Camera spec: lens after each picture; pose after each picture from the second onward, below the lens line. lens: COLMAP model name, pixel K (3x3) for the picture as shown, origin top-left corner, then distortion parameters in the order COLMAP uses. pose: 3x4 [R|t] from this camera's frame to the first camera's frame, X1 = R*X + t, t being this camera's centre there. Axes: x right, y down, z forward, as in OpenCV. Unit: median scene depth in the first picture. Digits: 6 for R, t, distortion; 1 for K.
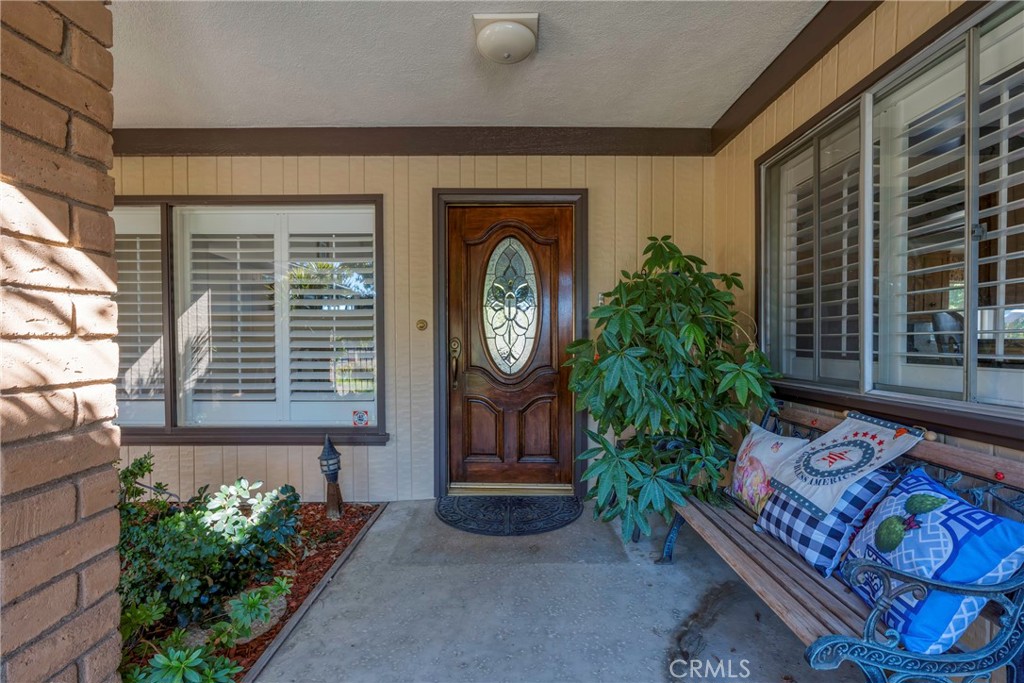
lens RADIAL K [[466.6, 0, 512.8], [0, 466.6, 350.4], [0, 0, 1]] dist [-0.005357, 0.000535]
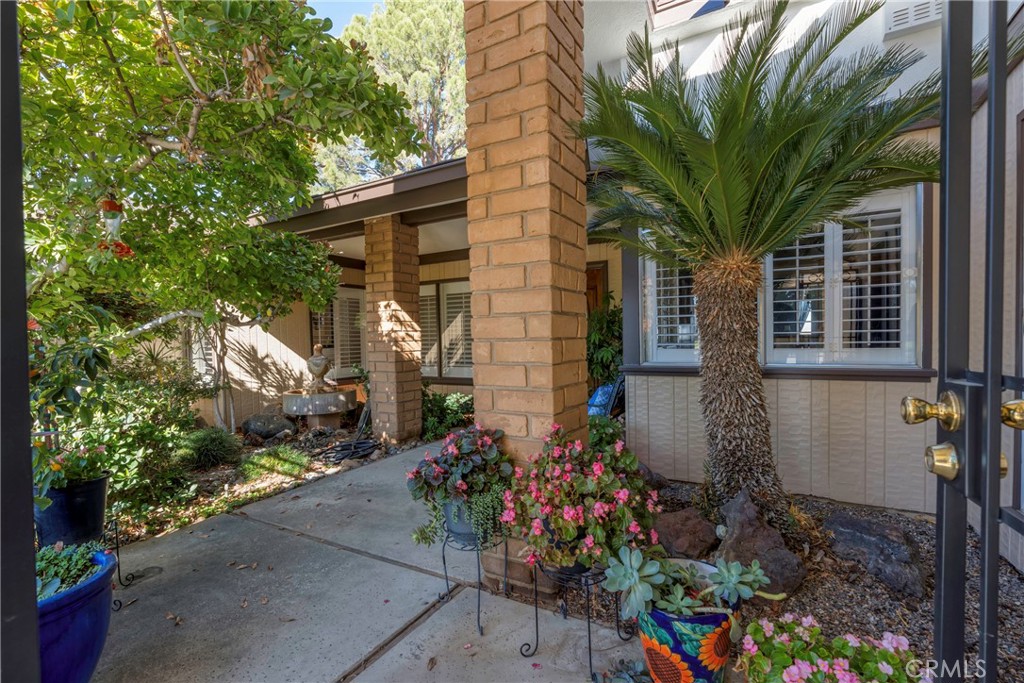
lens RADIAL K [[466.6, 0, 512.8], [0, 466.6, 350.4], [0, 0, 1]] dist [-0.005357, 0.000535]
pose [[0.870602, -0.006159, -0.491950, 0.749498], [0.009974, 0.999937, 0.005132, 0.016283], [0.491887, -0.009375, 0.870609, -0.873207]]
